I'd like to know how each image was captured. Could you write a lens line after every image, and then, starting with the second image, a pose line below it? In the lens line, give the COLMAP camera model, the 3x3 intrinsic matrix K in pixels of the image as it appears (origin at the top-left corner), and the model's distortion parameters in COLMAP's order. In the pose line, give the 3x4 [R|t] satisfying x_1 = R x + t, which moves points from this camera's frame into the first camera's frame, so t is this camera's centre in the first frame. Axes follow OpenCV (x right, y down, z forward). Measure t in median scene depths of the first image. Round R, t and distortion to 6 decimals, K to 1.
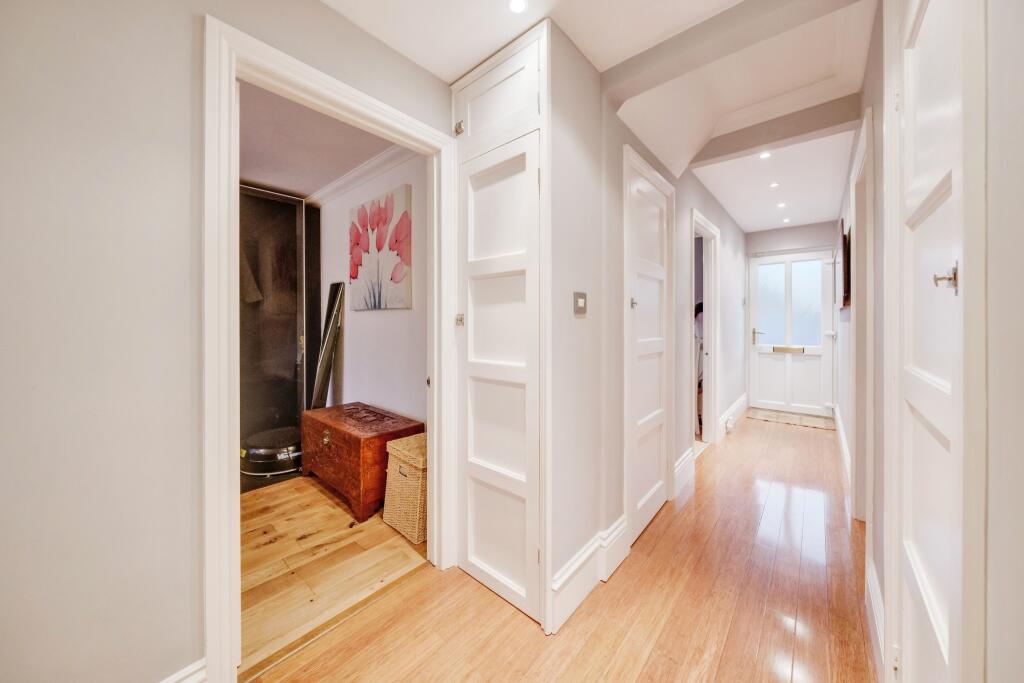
lens RADIAL K [[351.7, 0, 511.8], [0, 351.7, 323.7], [0, 0, 1]] dist [-0.000631, 0.000011]
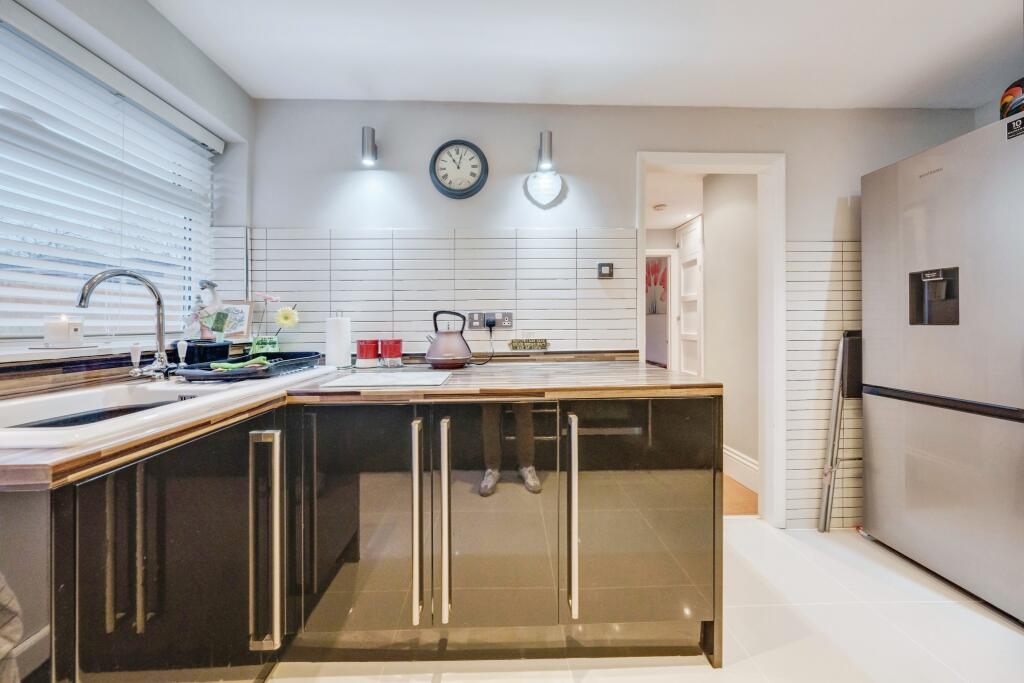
lens RADIAL K [[351.7, 0, 511.8], [0, 351.7, 323.7], [0, 0, 1]] dist [-0.000631, 0.000011]
pose [[0.685313, -0.001685, -0.728247, 0.924795], [0.002039, 0.999998, -0.000395, 0.029695], [0.728246, -0.001214, 0.685315, -1.735950]]
